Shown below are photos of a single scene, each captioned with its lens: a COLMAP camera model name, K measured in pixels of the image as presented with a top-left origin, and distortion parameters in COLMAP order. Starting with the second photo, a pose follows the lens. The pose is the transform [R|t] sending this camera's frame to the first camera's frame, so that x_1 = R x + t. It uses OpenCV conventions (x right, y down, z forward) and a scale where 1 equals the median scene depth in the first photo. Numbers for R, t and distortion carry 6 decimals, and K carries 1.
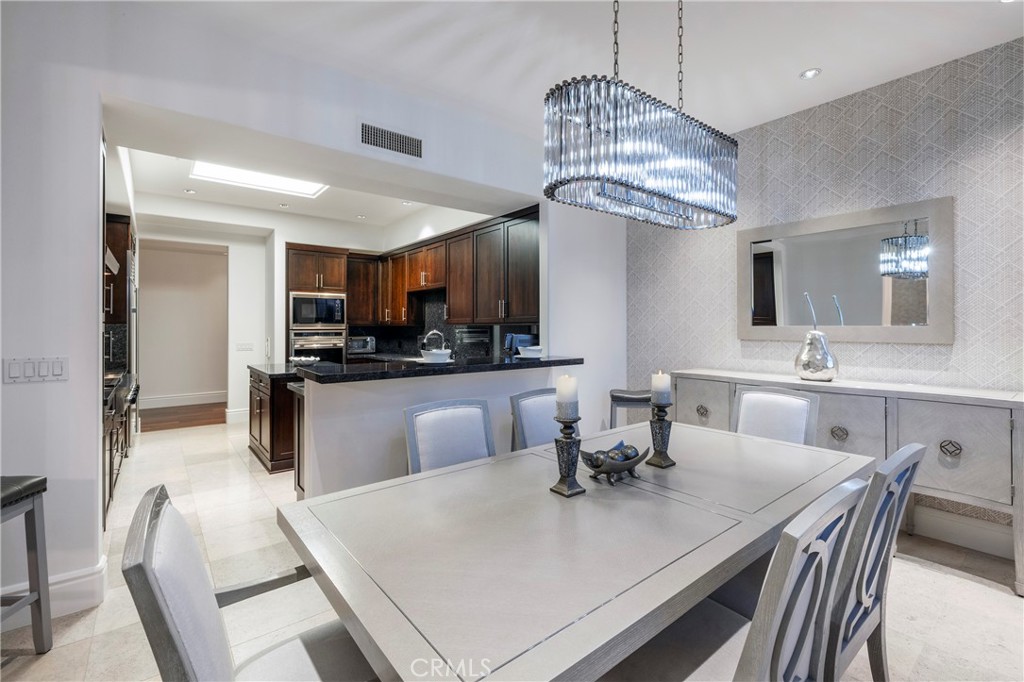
lens RADIAL K [[464.5, 0, 510.7], [0, 464.5, 325.8], [0, 0, 1]] dist [0.005642, 0.000132]
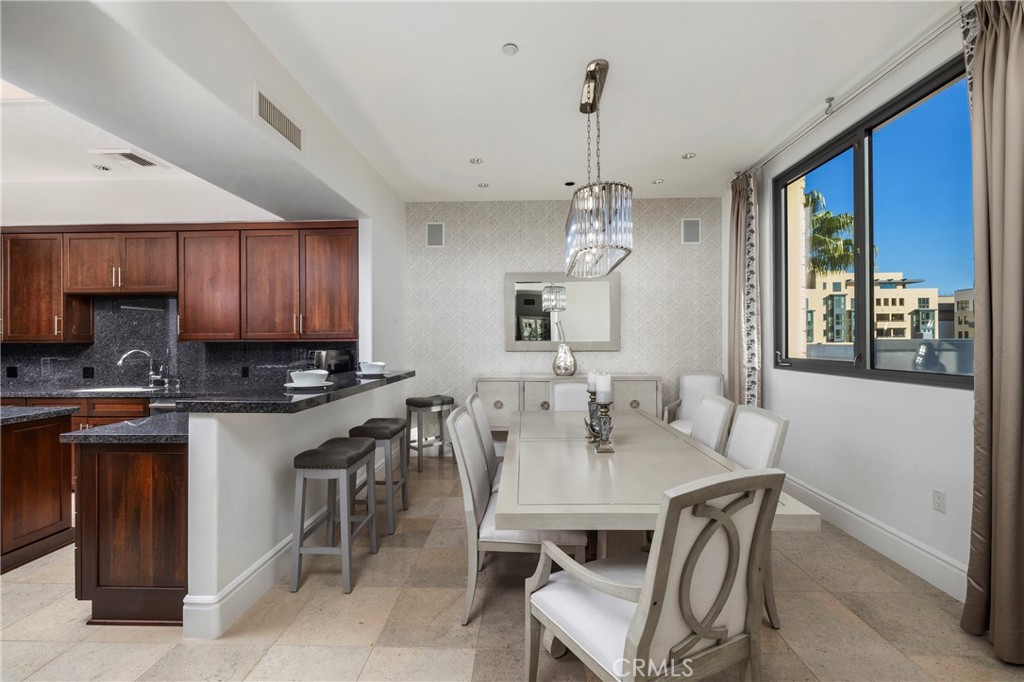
lens RADIAL K [[433.7, 0, 509.3], [0, 433.7, 337.3], [0, 0, 1]] dist [-0.000005, 0.000450]
pose [[0.636633, 0.000661, 0.771166, -0.302242], [0.002287, 0.999994, -0.002745, -0.004658], [-0.771163, 0.003511, 0.636628, 0.095926]]
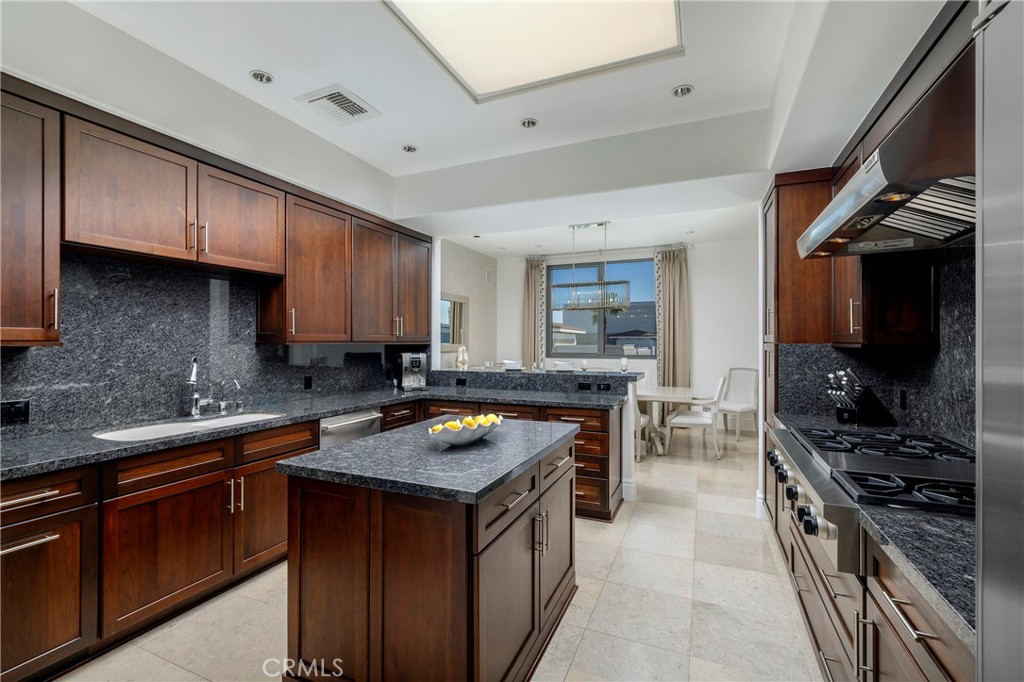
lens RADIAL K [[433.7, 0, 513.8], [0, 433.7, 341.7], [0, 0, 1]] dist [-0.000005, 0.000450]
pose [[-0.478340, -0.000002, 0.878175, -0.640689], [-0.003771, 0.999991, -0.002051, -0.003620], [-0.878166, -0.004292, -0.478336, 0.884231]]
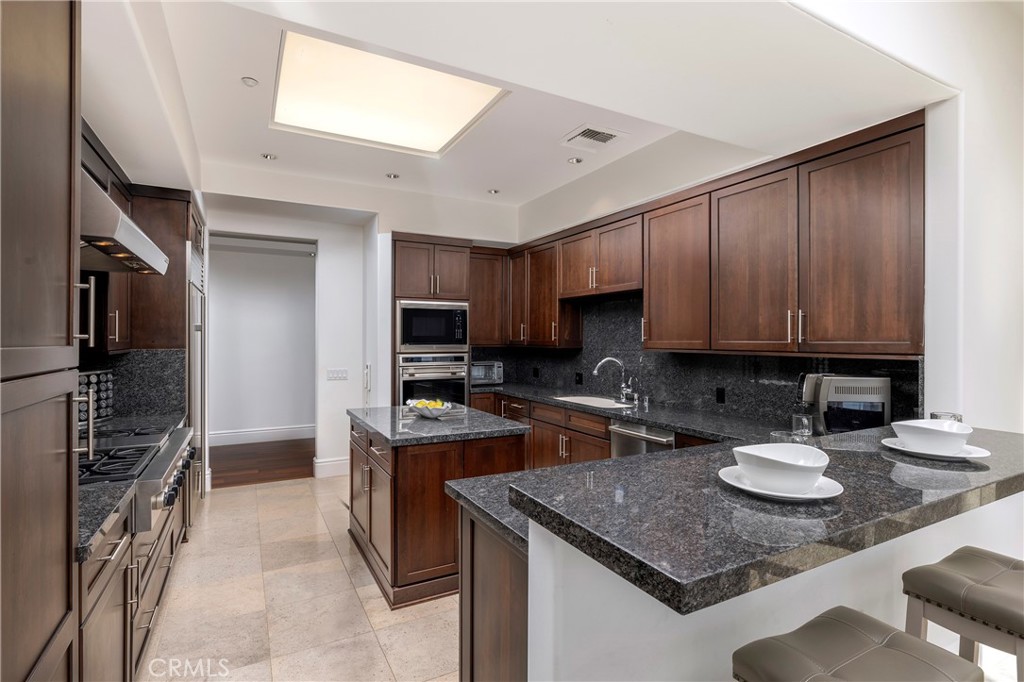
lens RADIAL K [[485.9, 0, 505.9], [0, 485.9, 338.5], [0, 0, 1]] dist [-0.000198, 0.000321]
pose [[0.987504, 0.003263, -0.157563, -0.190073], [-0.002805, 0.999991, 0.003135, -0.016722], [0.157572, -0.002654, 0.987504, 0.284793]]
